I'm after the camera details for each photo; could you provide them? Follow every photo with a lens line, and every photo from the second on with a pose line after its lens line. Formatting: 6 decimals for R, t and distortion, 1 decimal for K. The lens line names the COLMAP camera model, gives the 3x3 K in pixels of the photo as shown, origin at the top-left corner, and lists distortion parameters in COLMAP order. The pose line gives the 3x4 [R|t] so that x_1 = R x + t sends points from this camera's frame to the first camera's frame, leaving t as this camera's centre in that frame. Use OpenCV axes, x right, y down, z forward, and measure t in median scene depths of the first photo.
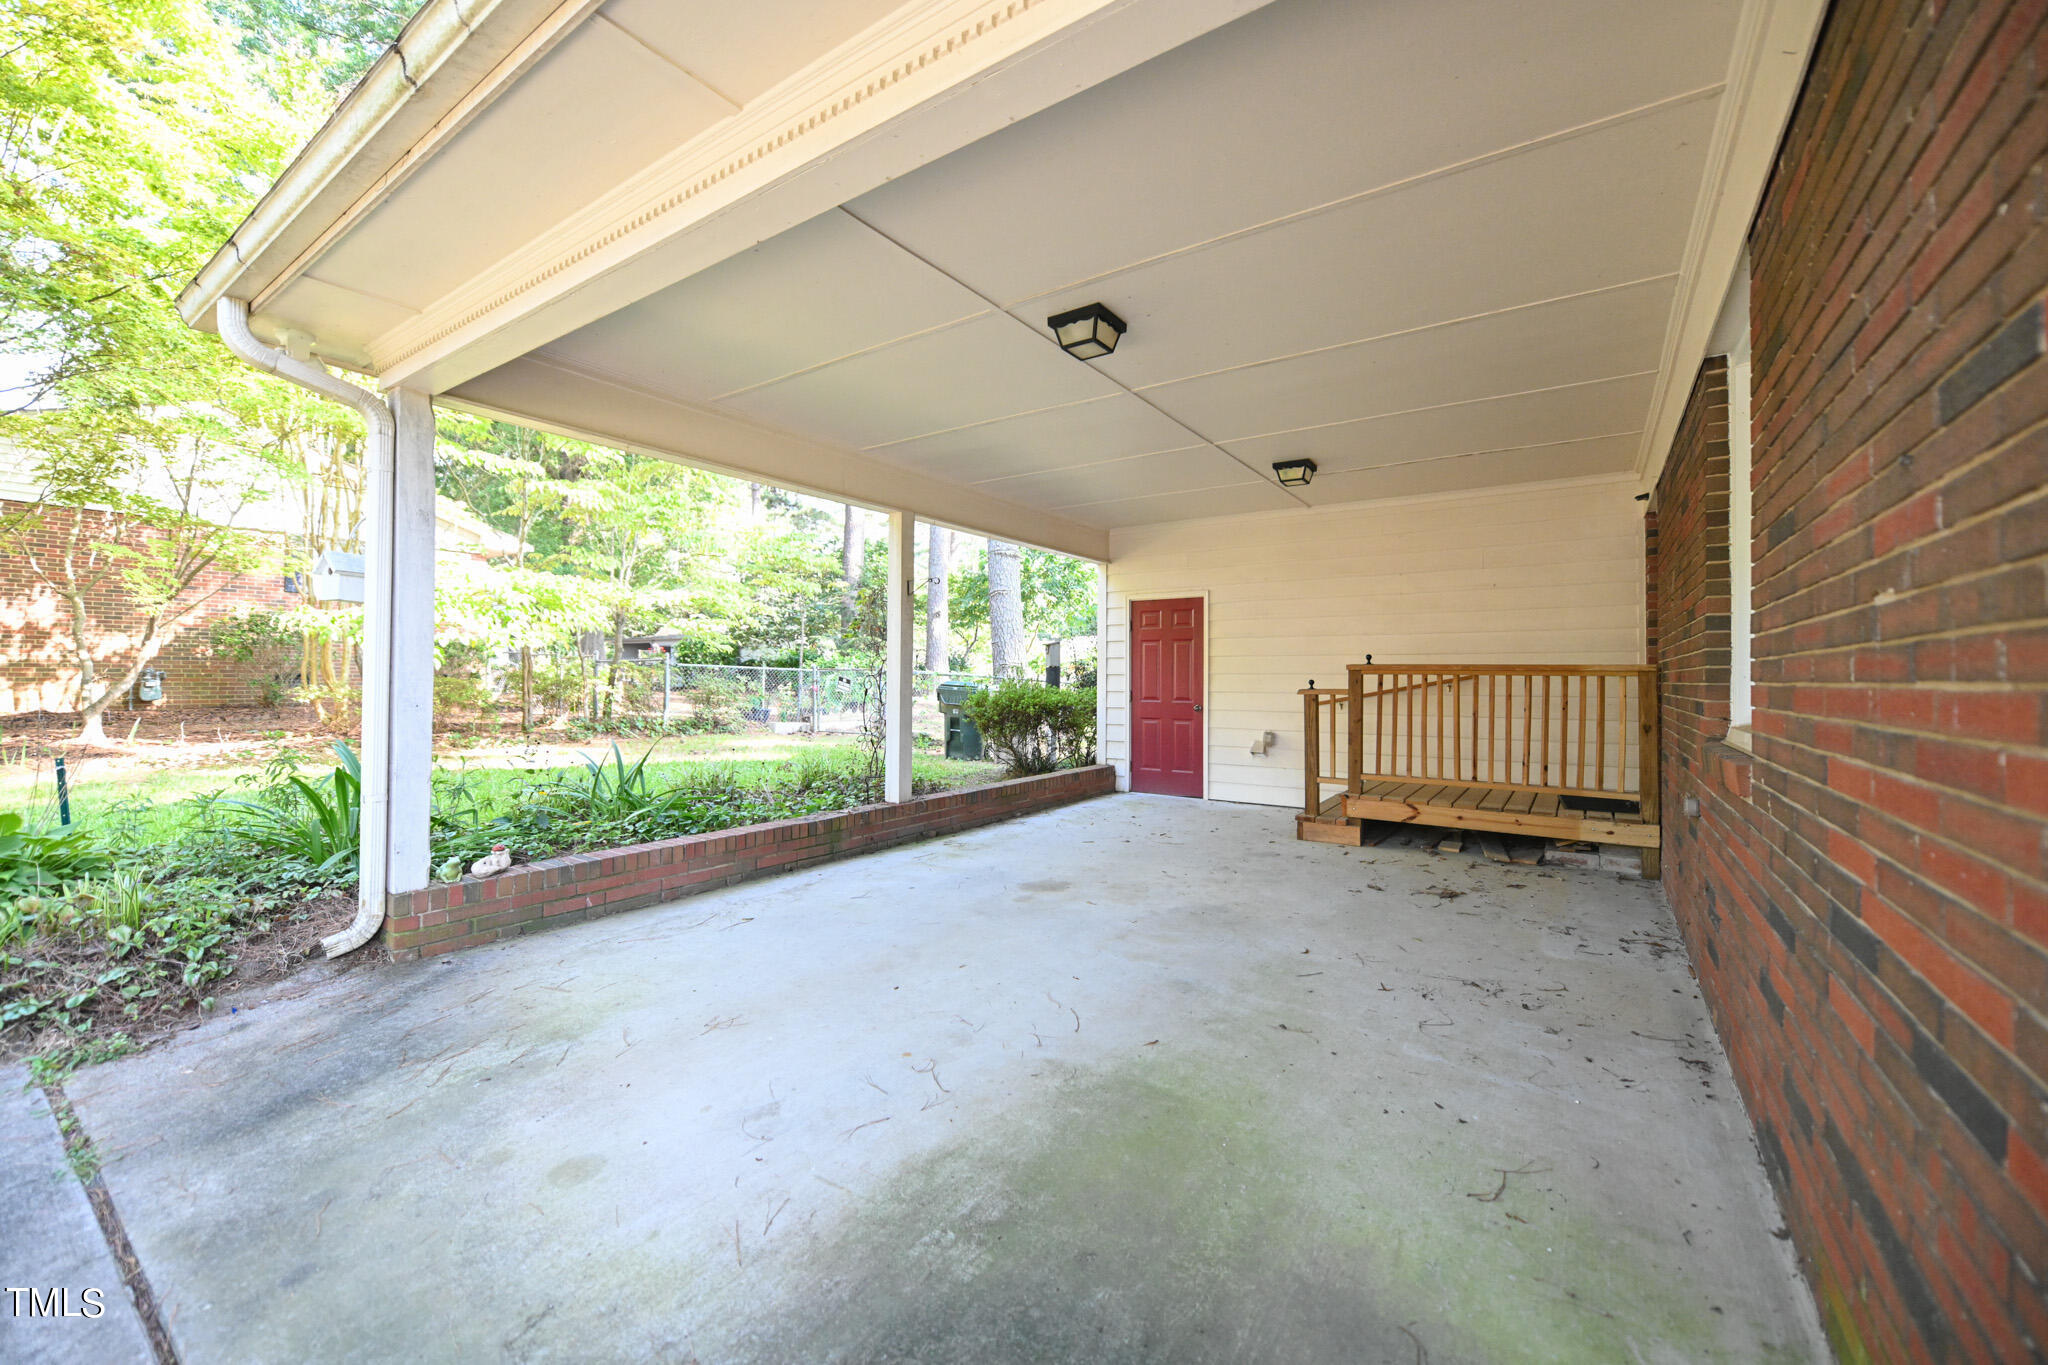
lens RADIAL K [[815.0, 0, 1023.5], [0, 815.0, 683.9], [0, 0, 1]] dist [-0.010667, -0.000016]
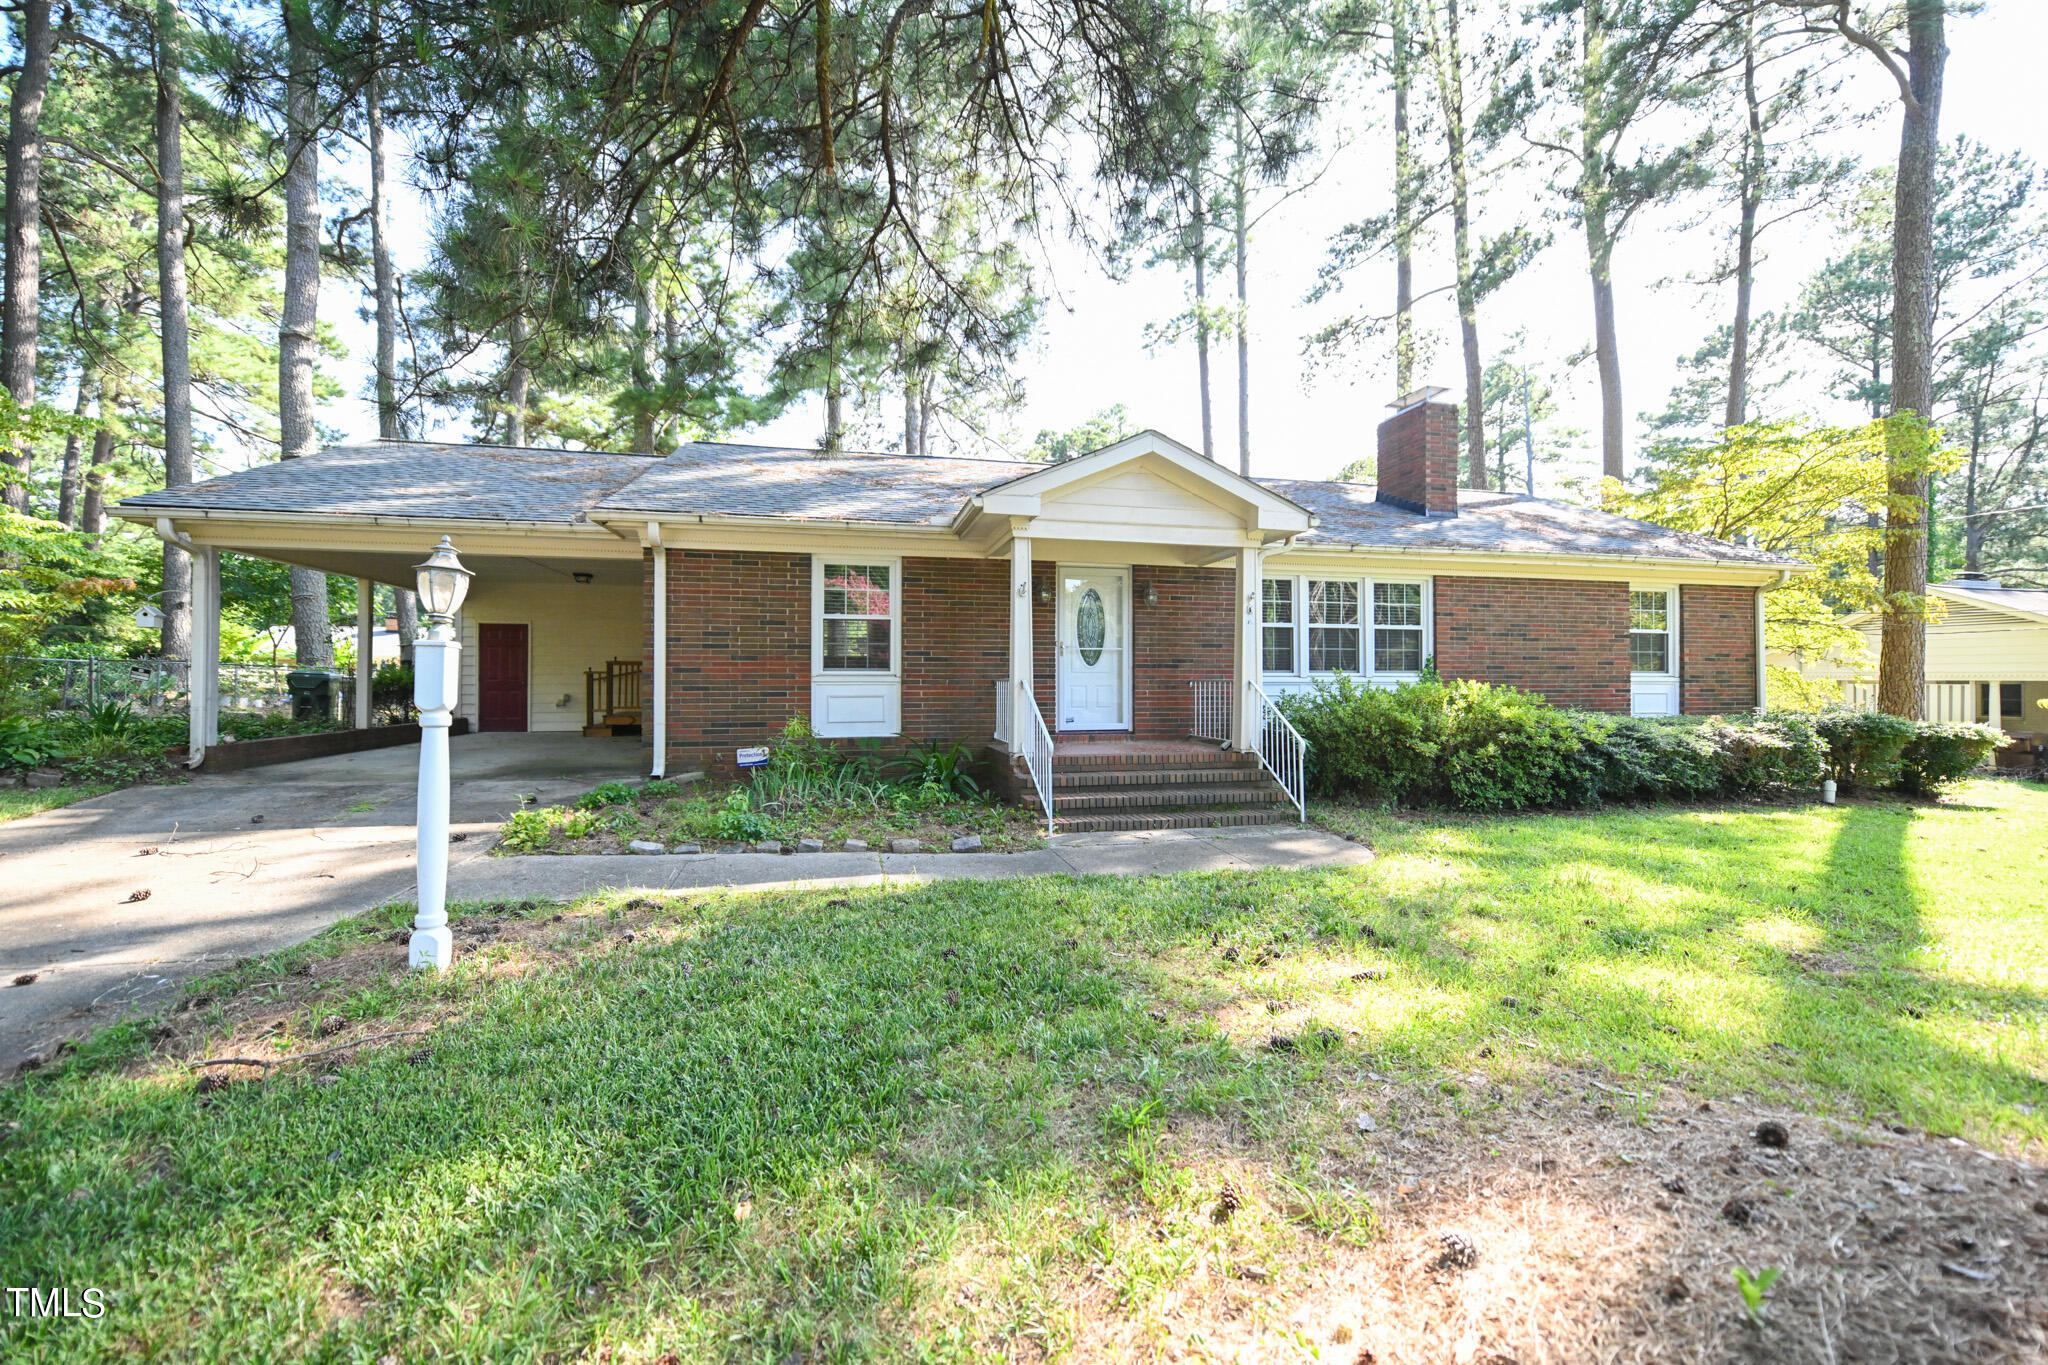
lens RADIAL K [[815.0, 0, 1019.3], [0, 815.0, 679.5], [0, 0, 1]] dist [-0.010667, -0.000016]
pose [[0.664199, 0.003469, 0.747548, -0.459046], [0.001294, 0.999982, -0.005790, 0.034719], [-0.747555, 0.004813, 0.664183, -1.179552]]
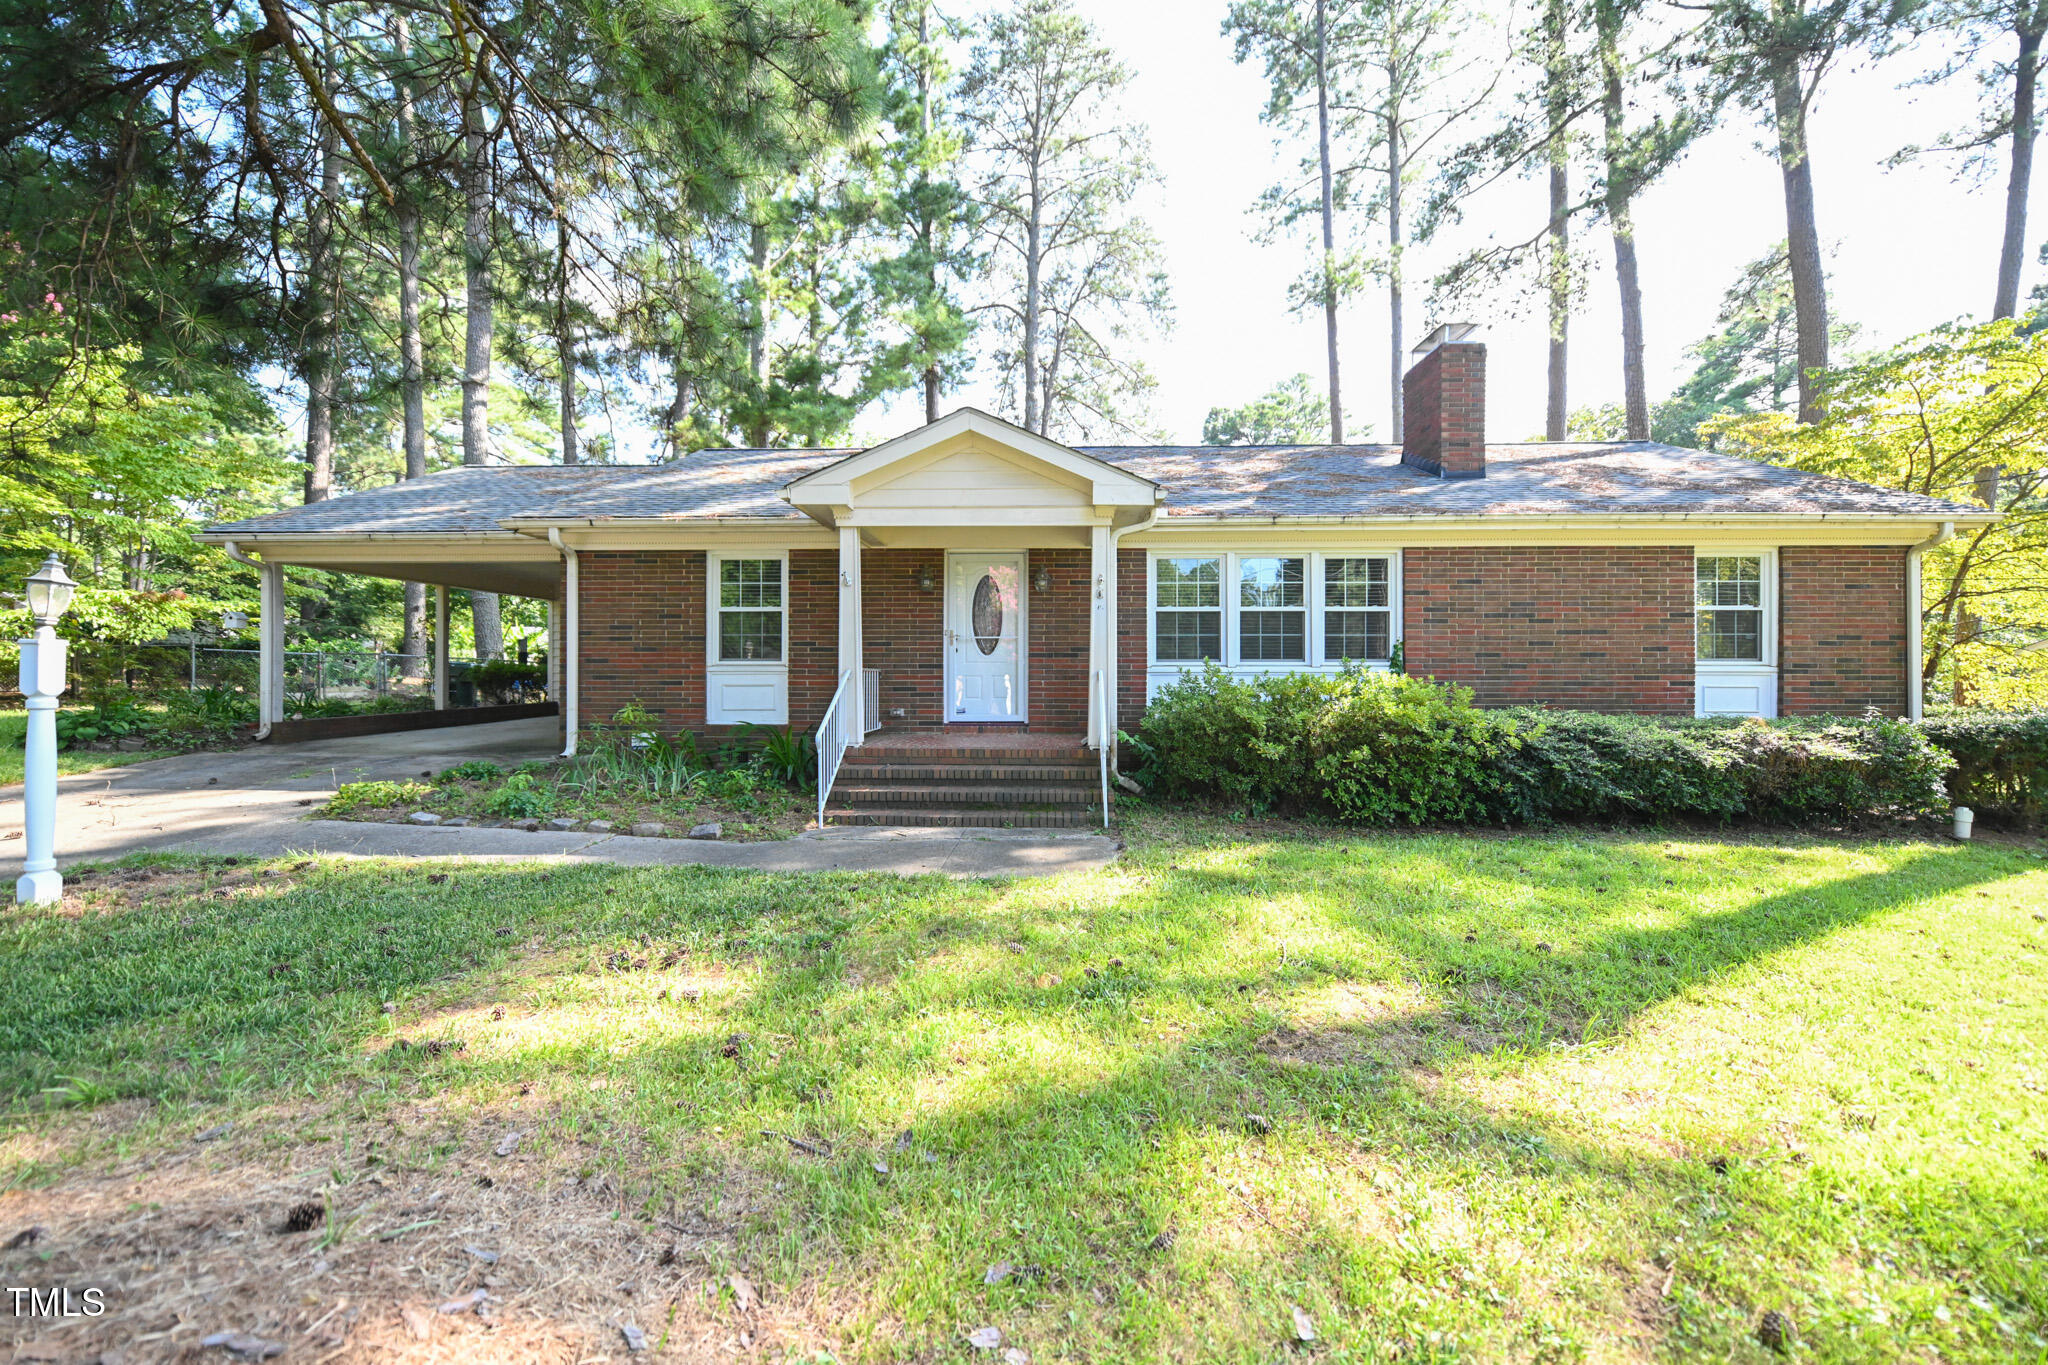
lens RADIAL K [[815.0, 0, 1024.2], [0, 815.0, 676.0], [0, 0, 1]] dist [-0.010667, -0.000016]
pose [[0.835315, -0.002060, 0.549767, -0.035169], [-0.000368, 0.999991, 0.004305, 0.031993], [-0.549771, -0.003798, 0.835307, -1.498931]]
